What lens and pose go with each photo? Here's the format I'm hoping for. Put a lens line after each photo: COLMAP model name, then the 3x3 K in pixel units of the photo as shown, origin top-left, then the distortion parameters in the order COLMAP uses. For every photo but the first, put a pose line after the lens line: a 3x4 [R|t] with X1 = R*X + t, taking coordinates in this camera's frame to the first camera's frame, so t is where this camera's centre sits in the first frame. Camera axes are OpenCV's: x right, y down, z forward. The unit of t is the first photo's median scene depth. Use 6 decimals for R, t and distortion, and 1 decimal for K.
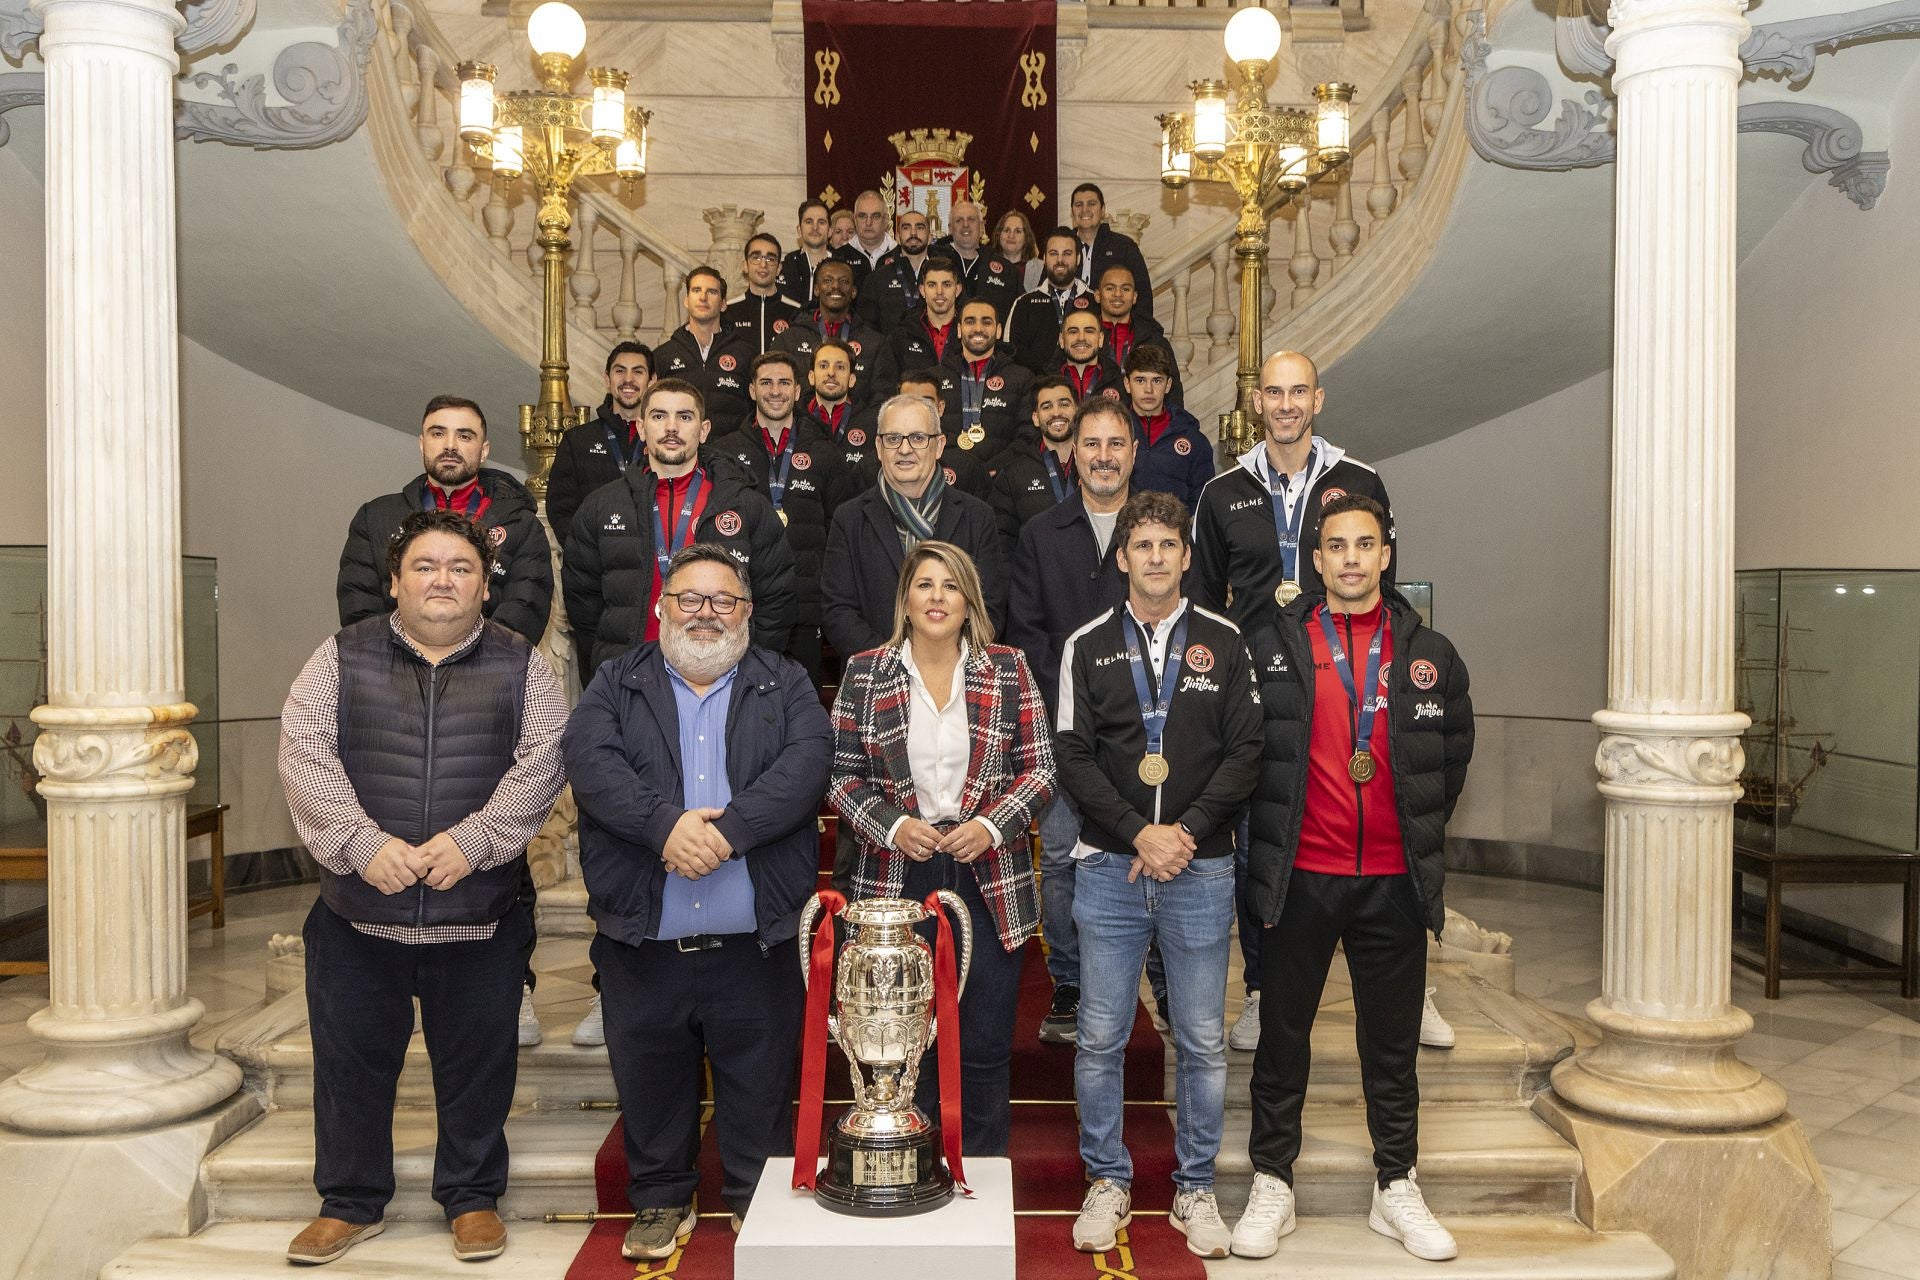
lens RADIAL K [[1708.3, 0, 960.0], [0, 1708.3, 640.0], [0, 0, 1]] dist [-0.003877, 0.005899]
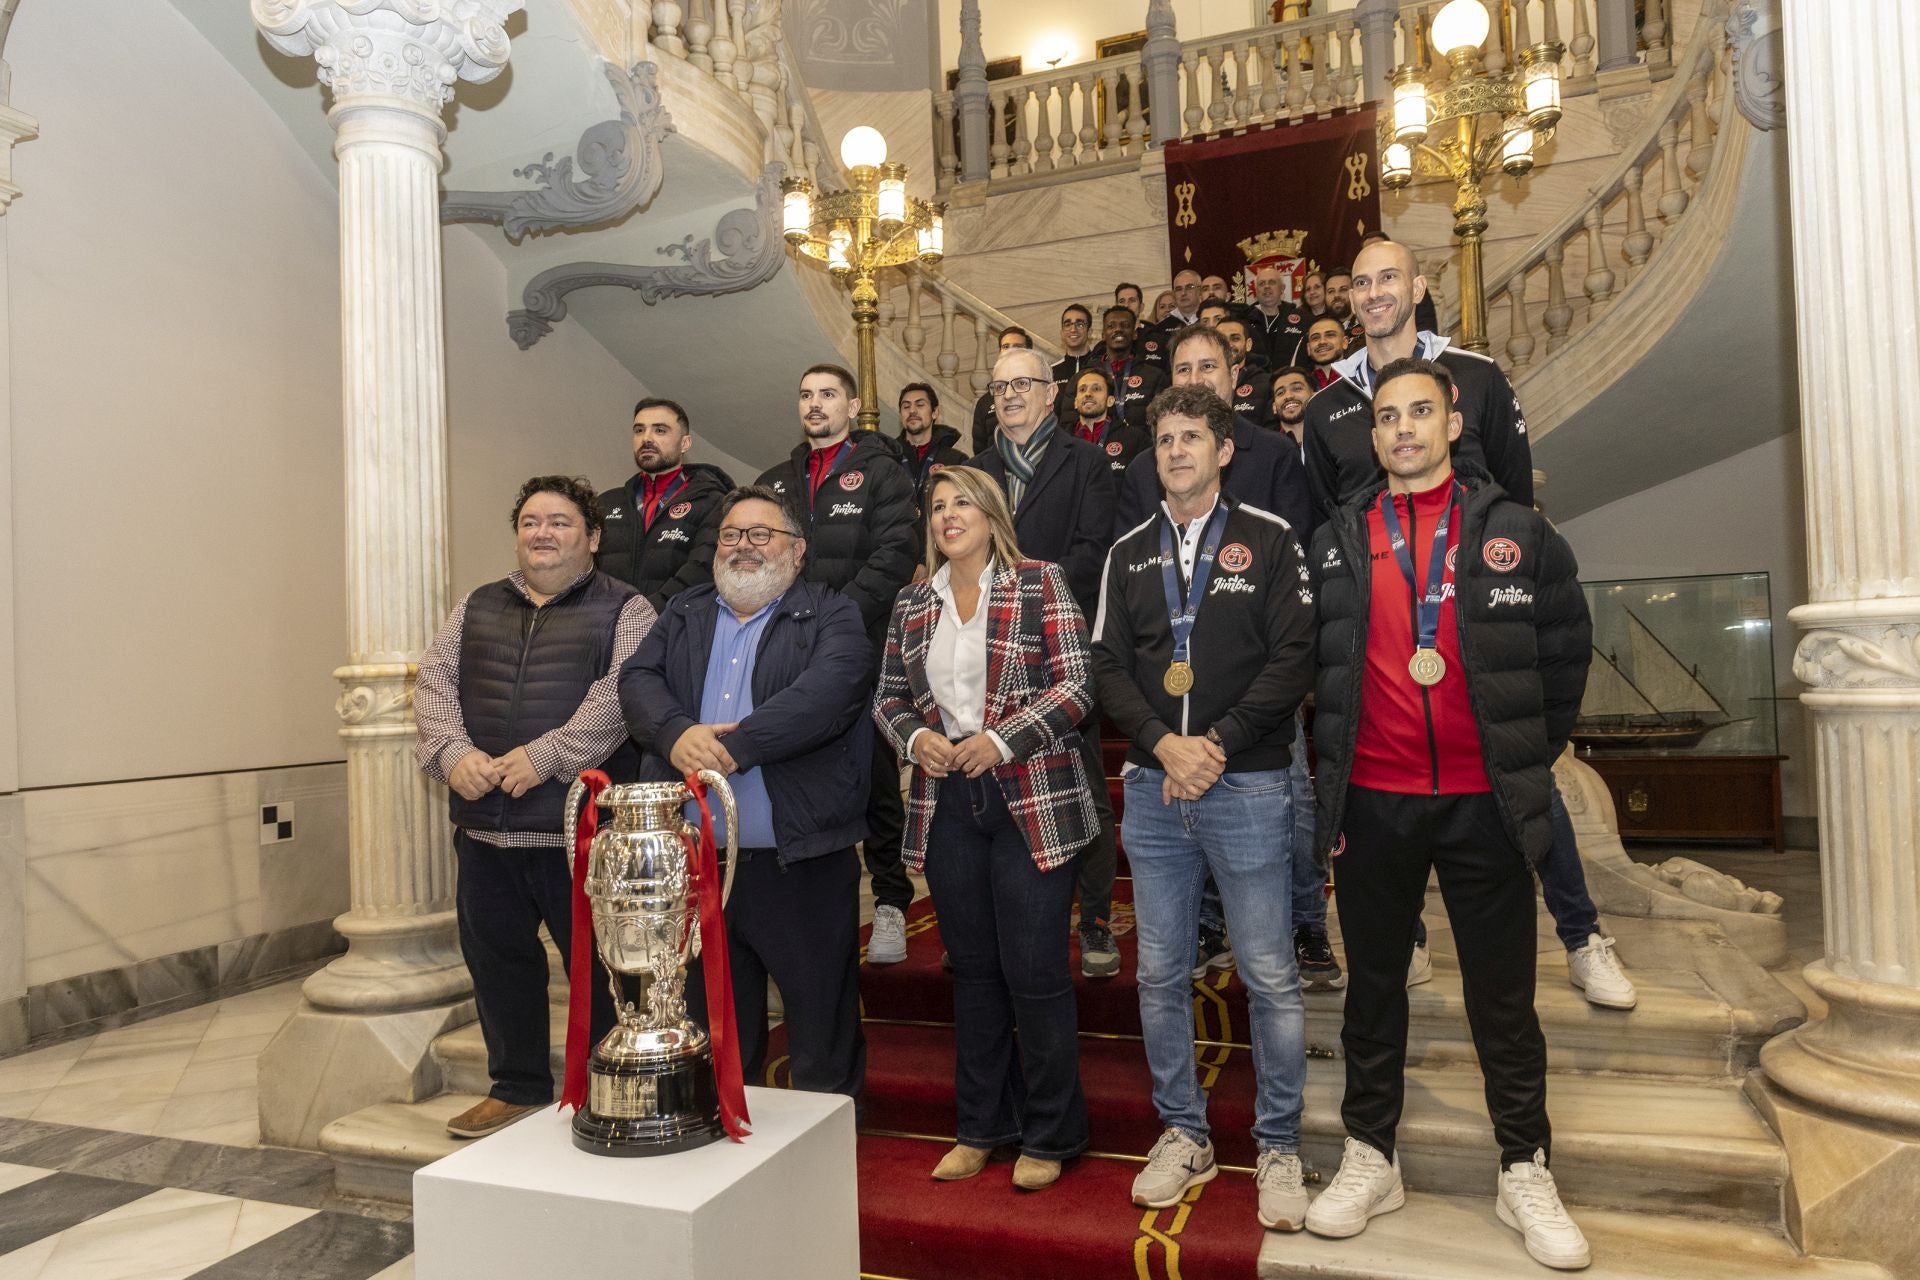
lens RADIAL K [[1229.4, 0, 960.0], [0, 1229.4, 640.0], [0, 0, 1]] dist [0.002419, 0.003523]
pose [[0.933416, -0.045529, -0.355895, 0.215445], [0.031317, 0.998469, -0.045596, 0.074764], [0.357426, 0.031414, 0.933413, 0.311460]]
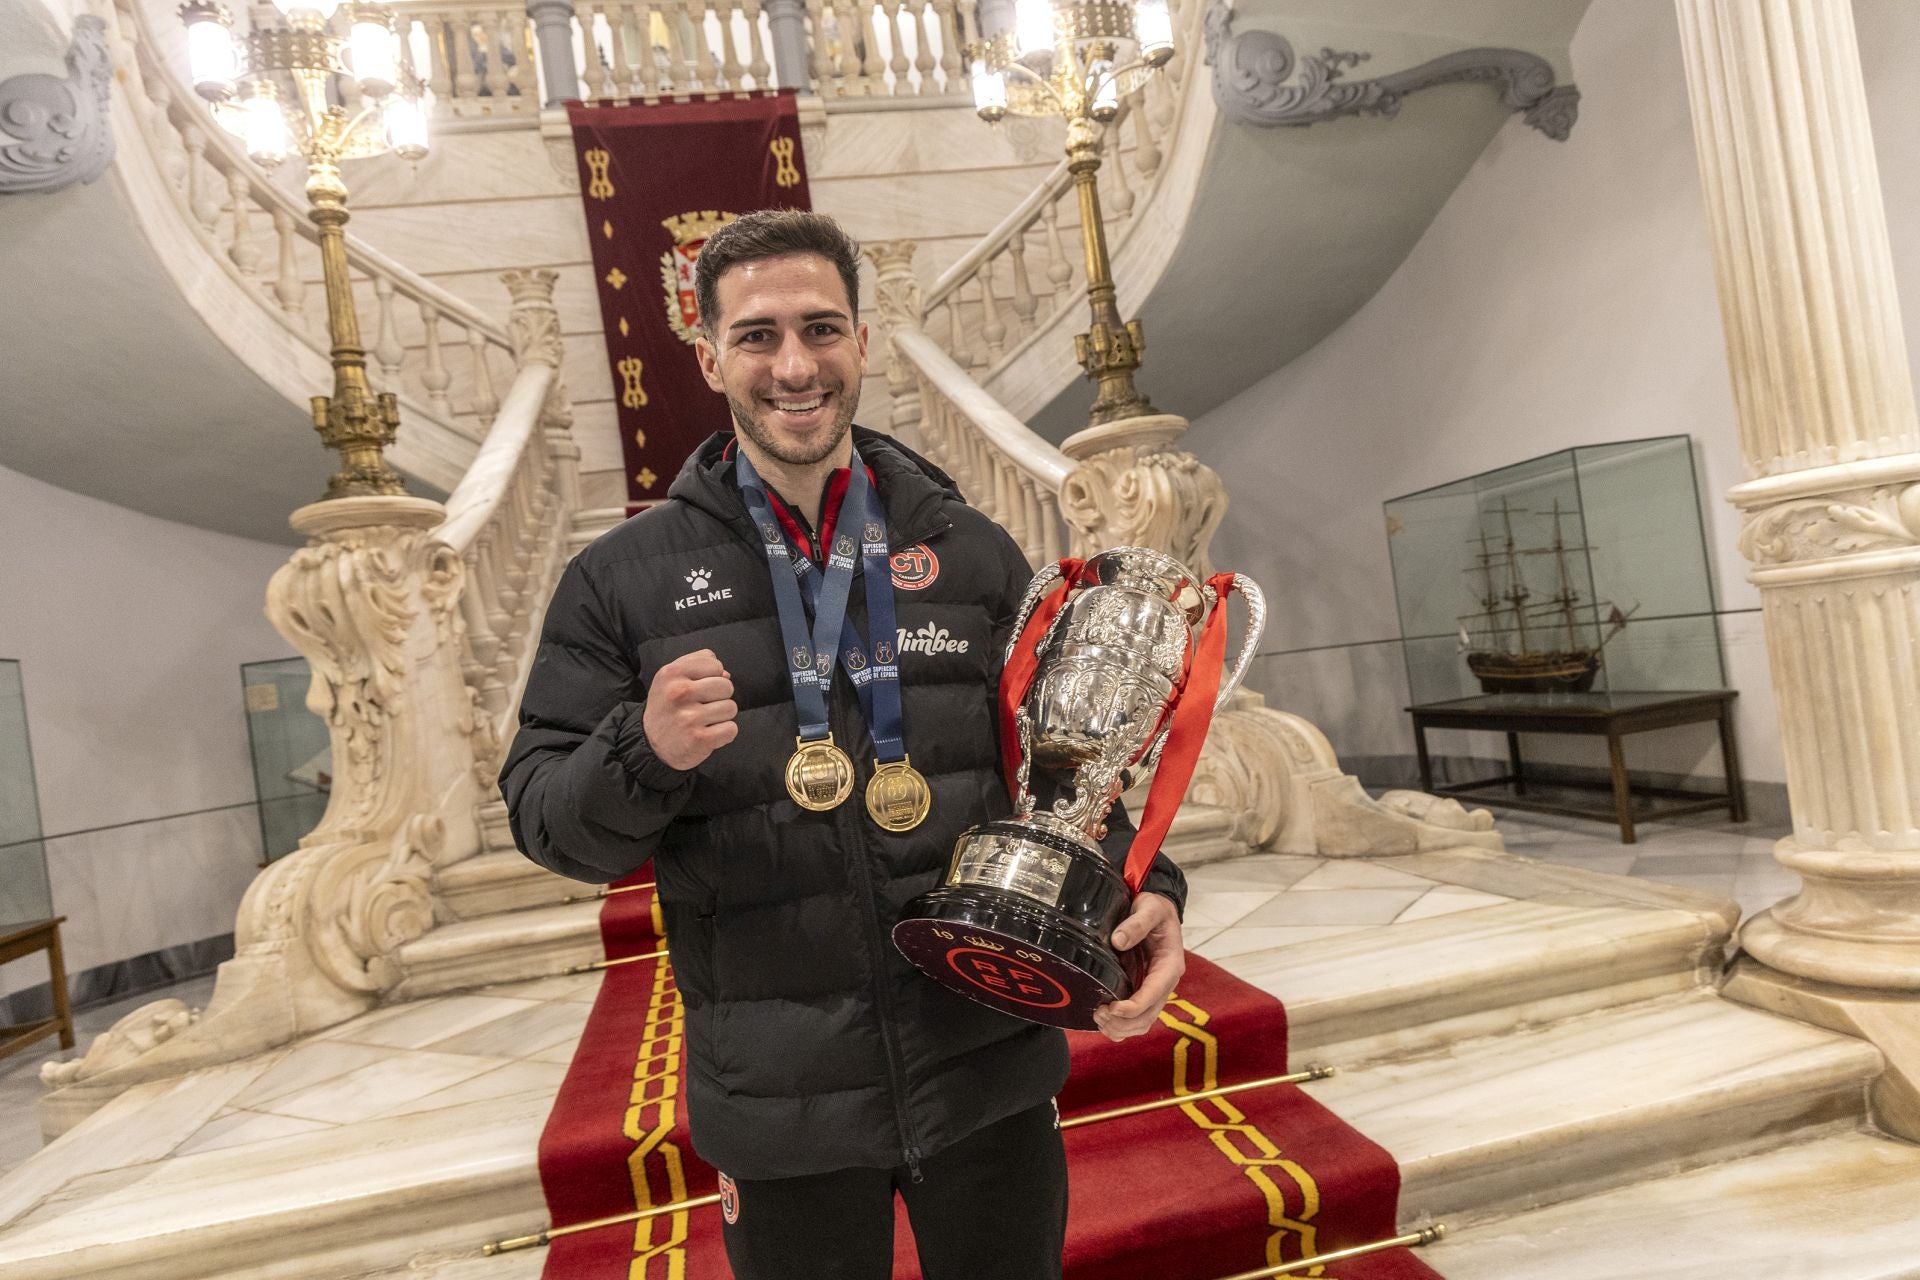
lens RADIAL K [[1255.9, 0, 947.3], [0, 1255.9, 634.6], [0, 0, 1]] dist [0.000788, 0.003665]
pose [[0.976365, -0.135701, 0.168215, -0.100886], [0.143353, 0.989082, -0.034157, 0.081030], [-0.161743, 0.057463, 0.985158, 0.502711]]
